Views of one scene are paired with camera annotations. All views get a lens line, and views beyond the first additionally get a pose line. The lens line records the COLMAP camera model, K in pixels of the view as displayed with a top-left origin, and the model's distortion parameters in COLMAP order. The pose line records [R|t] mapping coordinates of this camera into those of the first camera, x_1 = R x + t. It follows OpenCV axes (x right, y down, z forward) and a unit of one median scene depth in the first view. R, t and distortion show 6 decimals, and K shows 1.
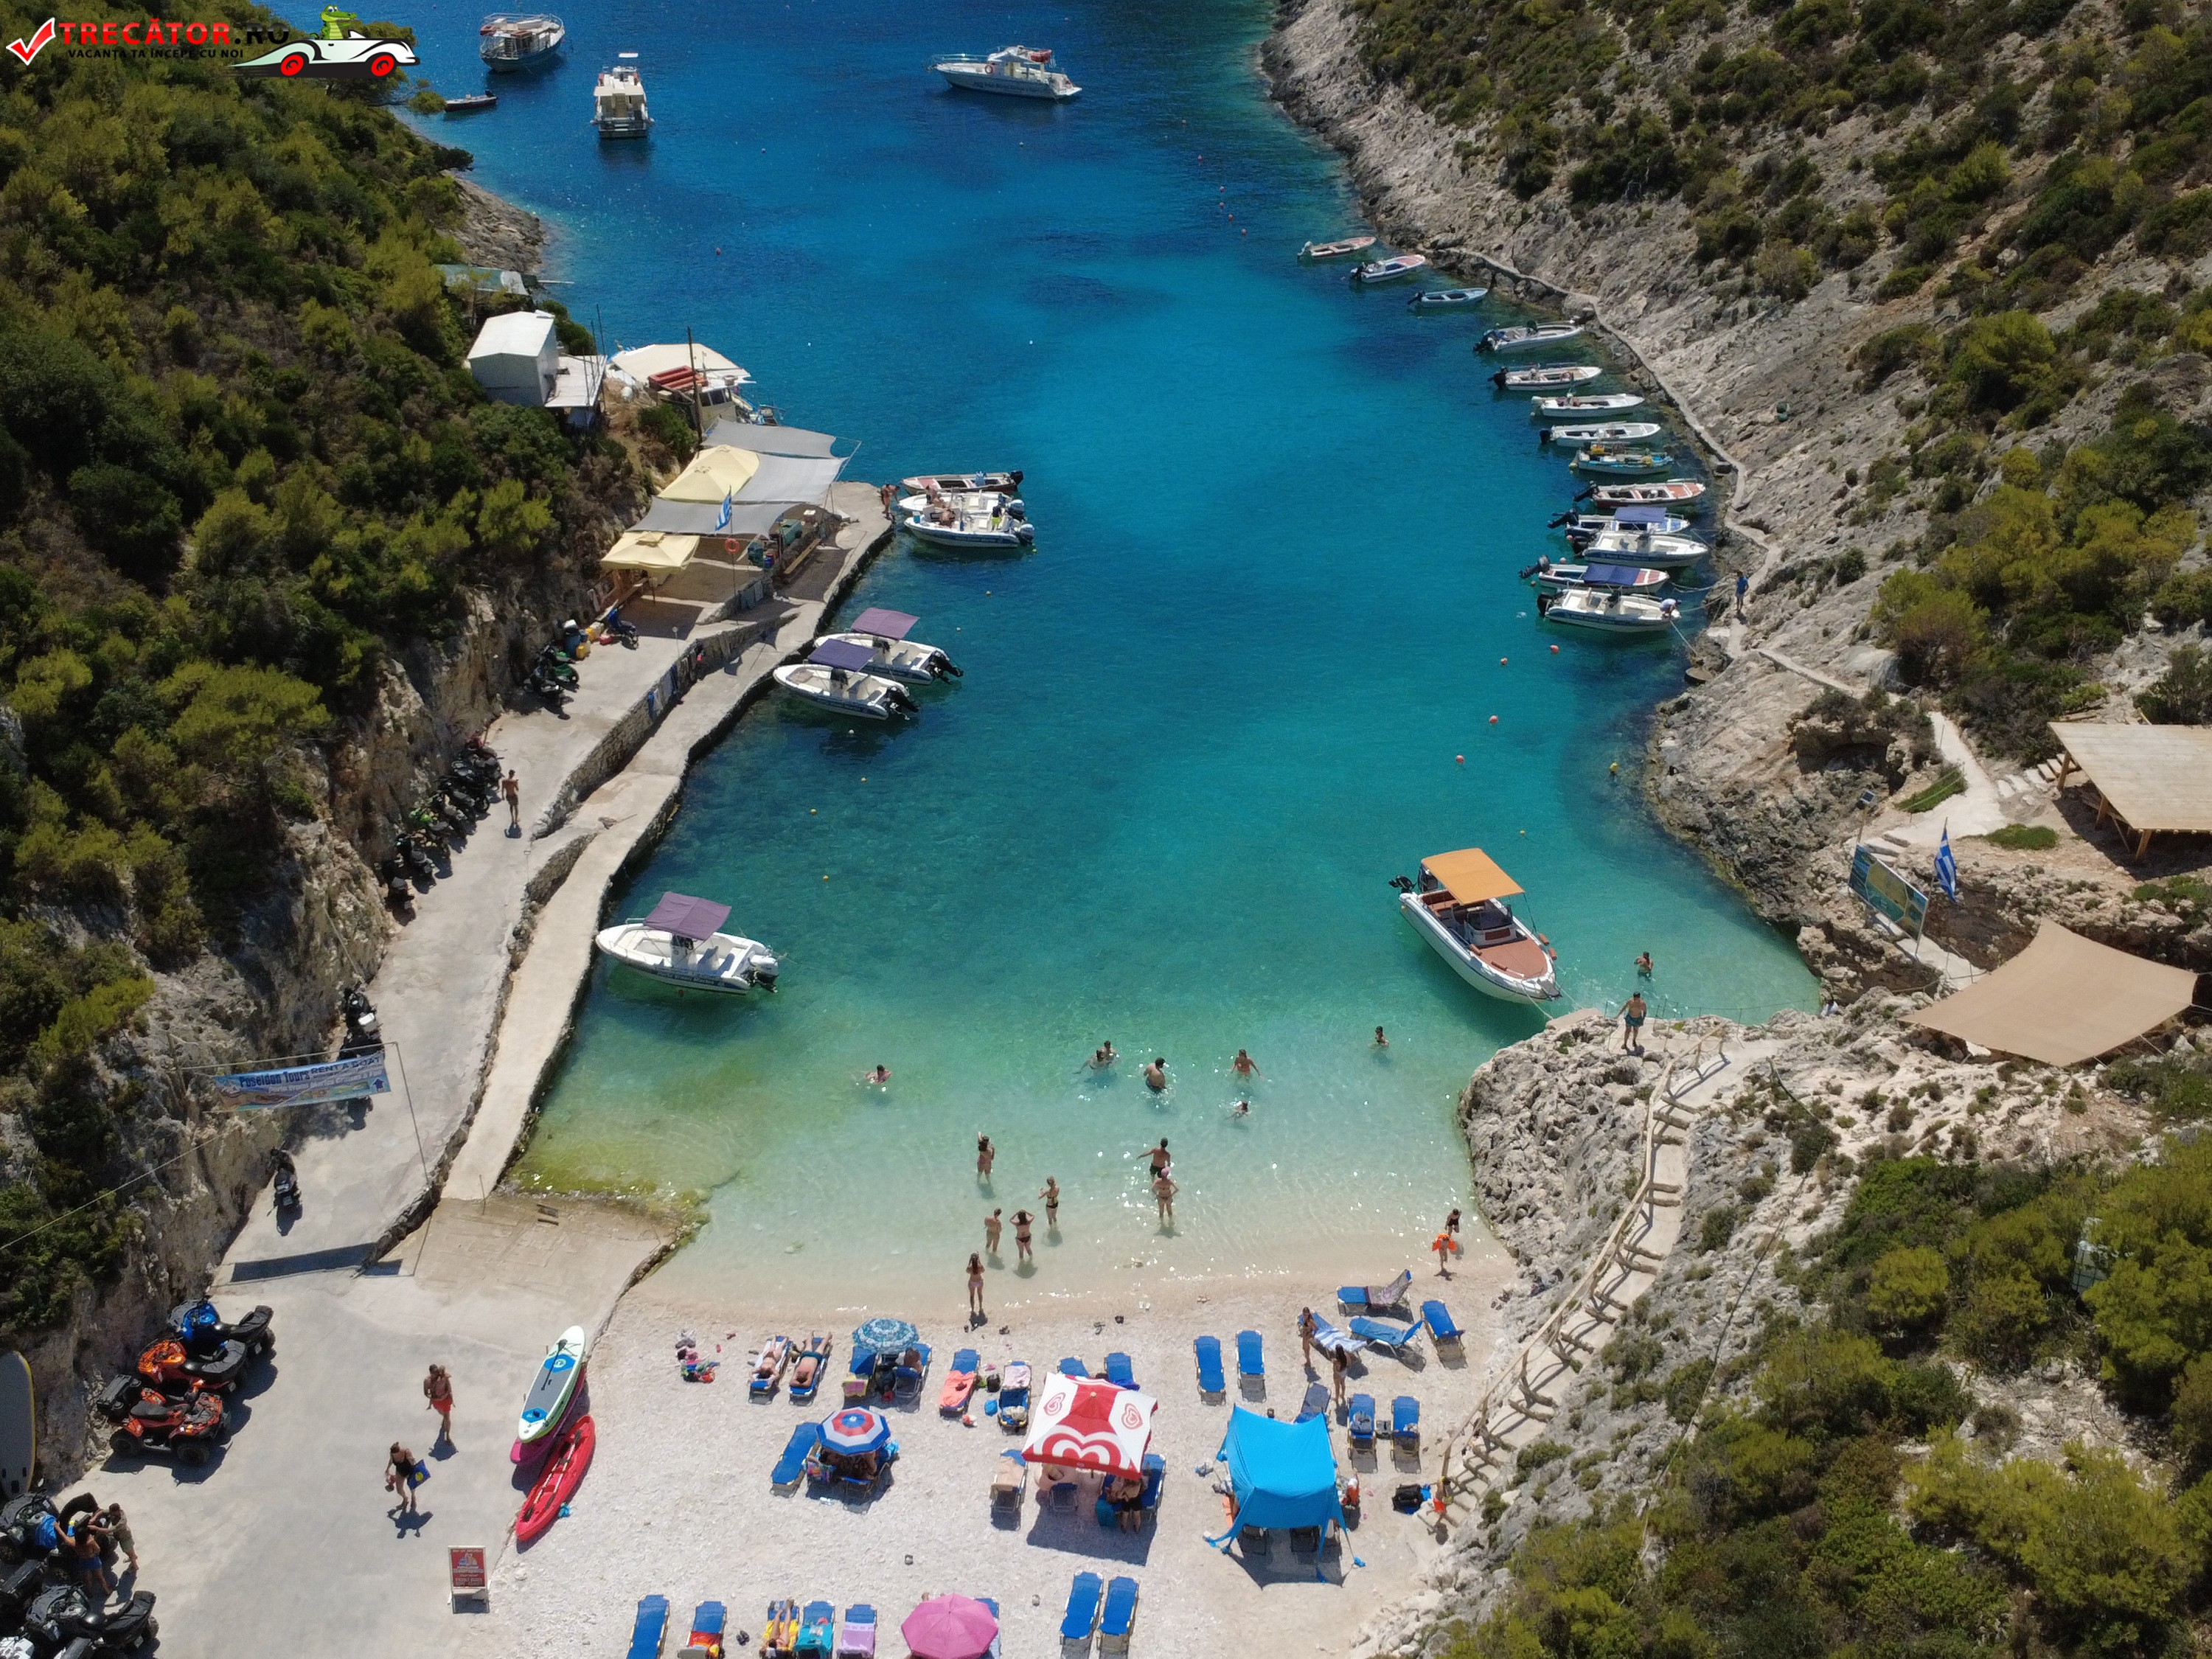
lens RADIAL K [[2167.2, 0, 1094.1], [0, 2167.2, 845.1], [0, 0, 1]] dist [0.000610, -0.015154]
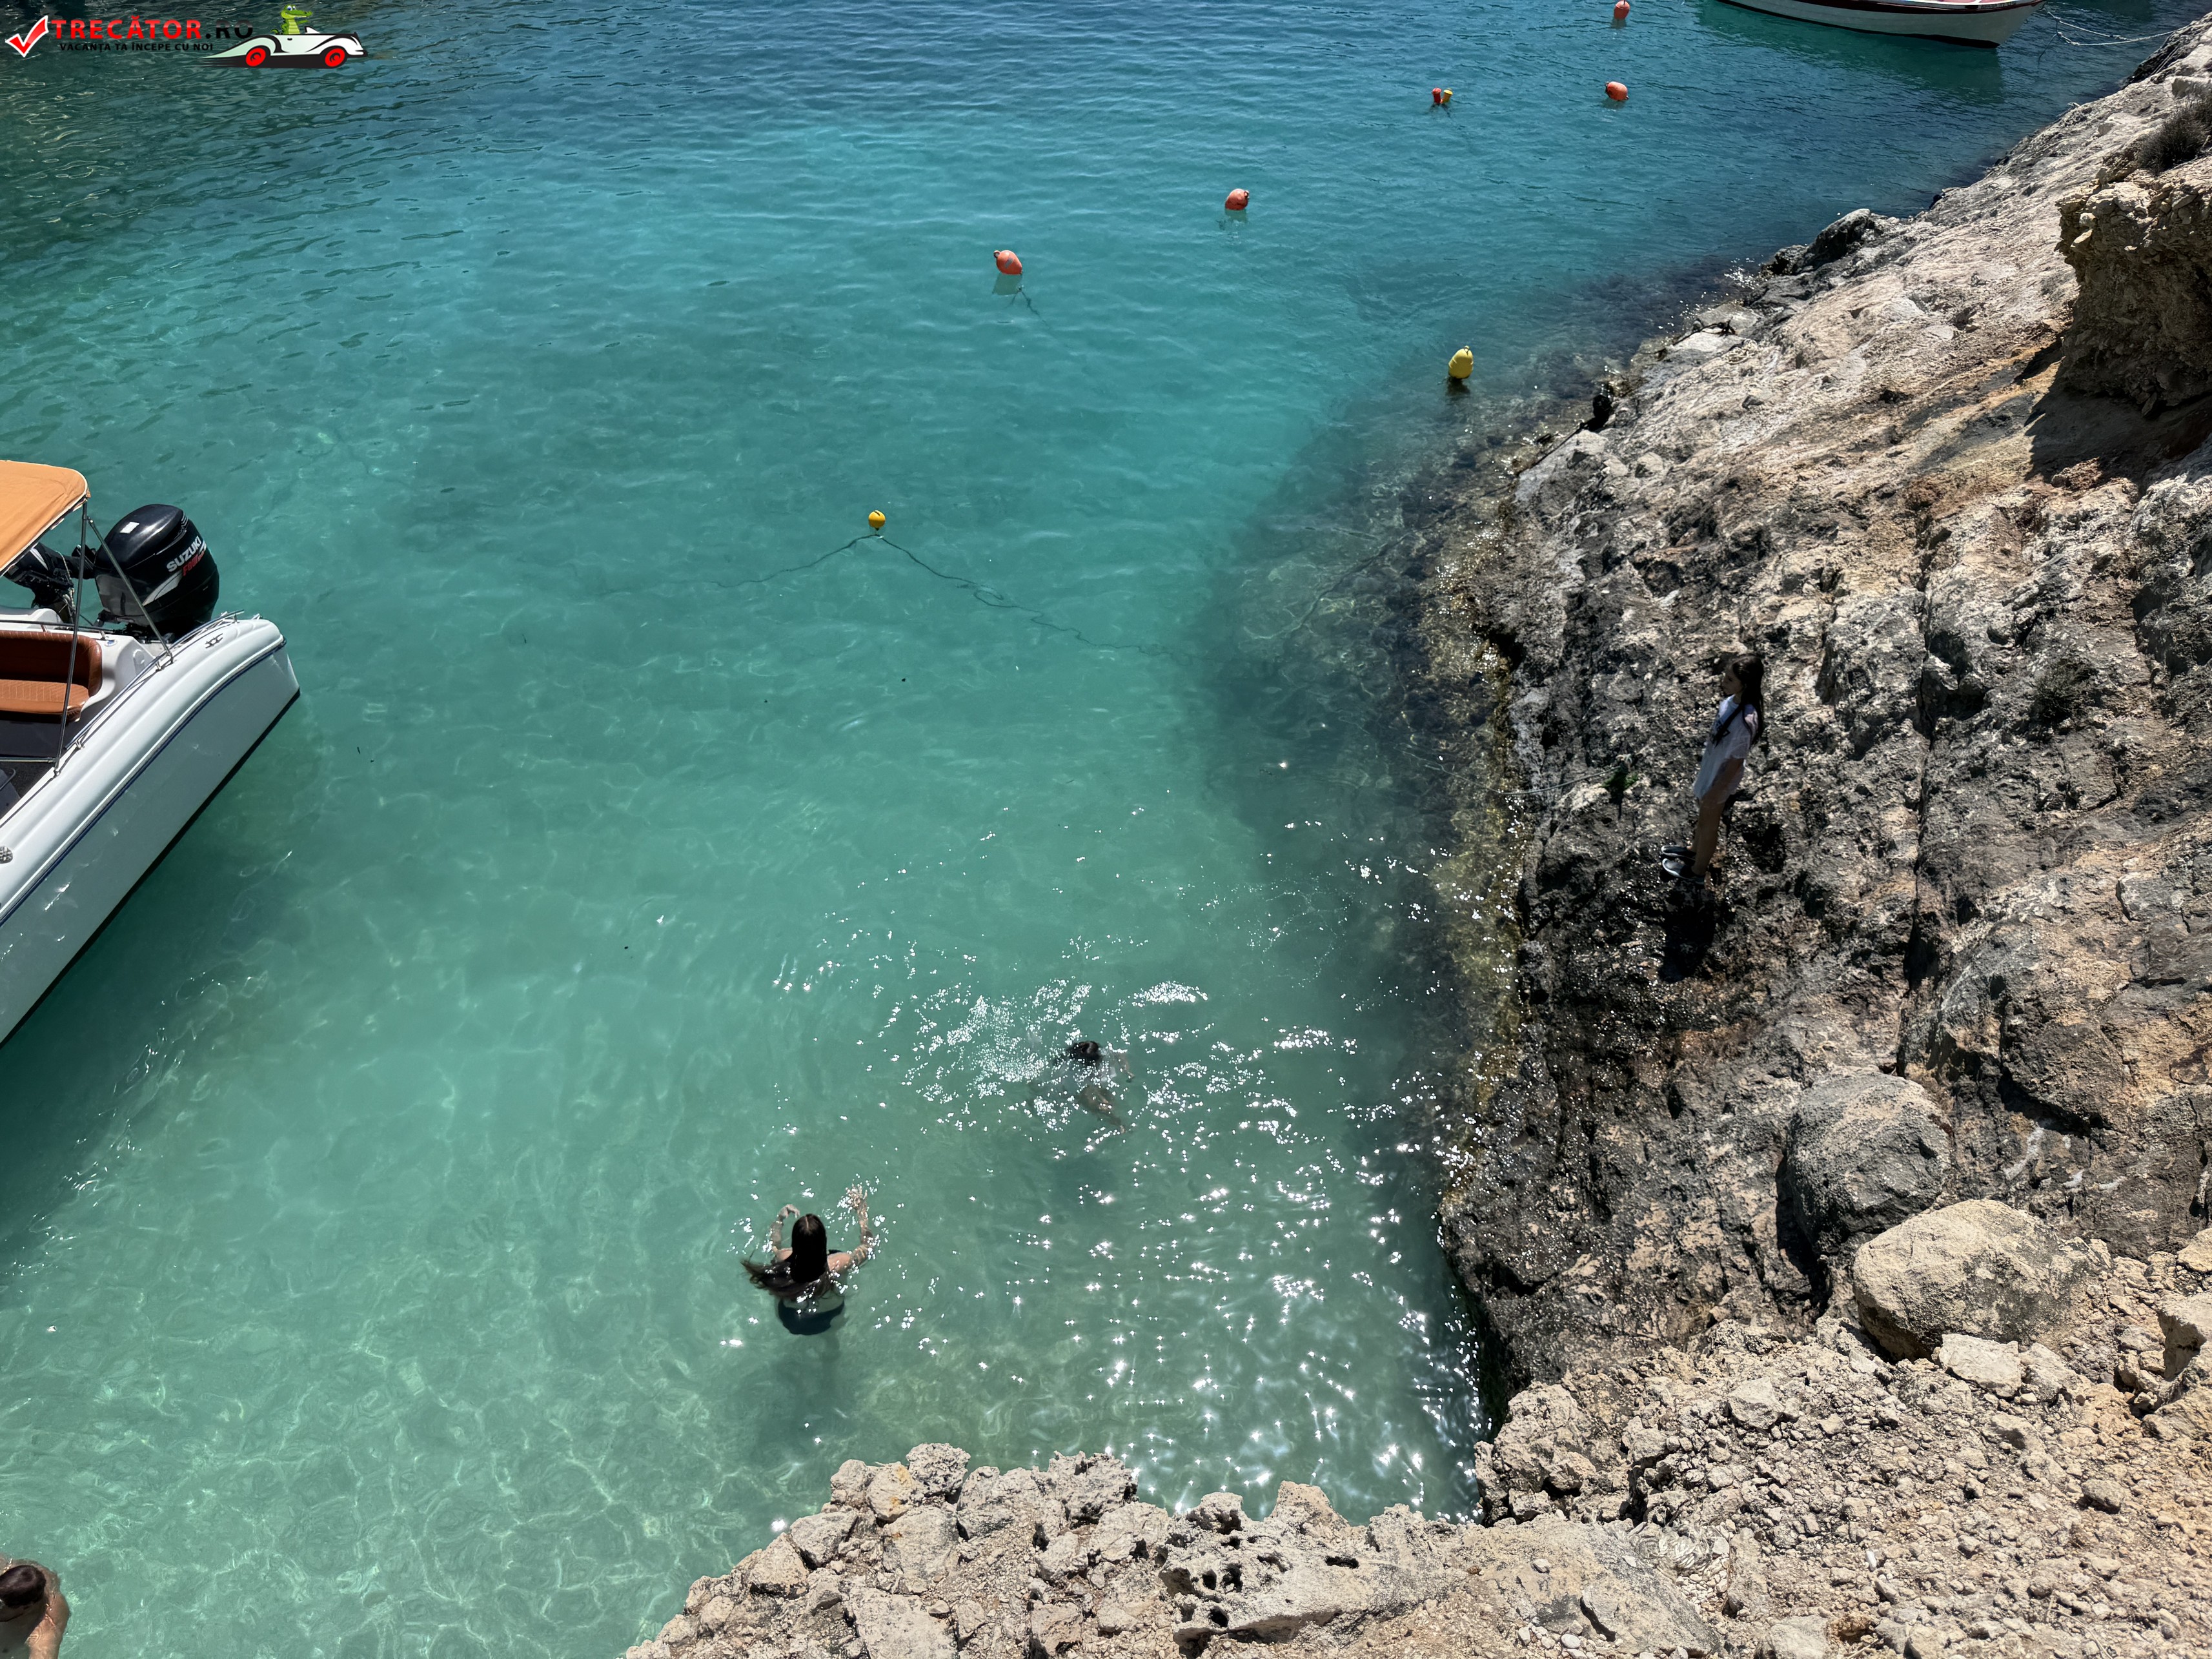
lens RADIAL K [[1566.5, 0, 1095.8], [0, 1566.5, 821.1], [0, 0, 1]] dist [0.056271, -0.086800]
pose [[0.912547, 0.279188, -0.298851, 0.298242], [-0.211691, 0.947682, 0.238928, -0.021496], [0.349921, -0.154769, 0.923906, 0.835335]]
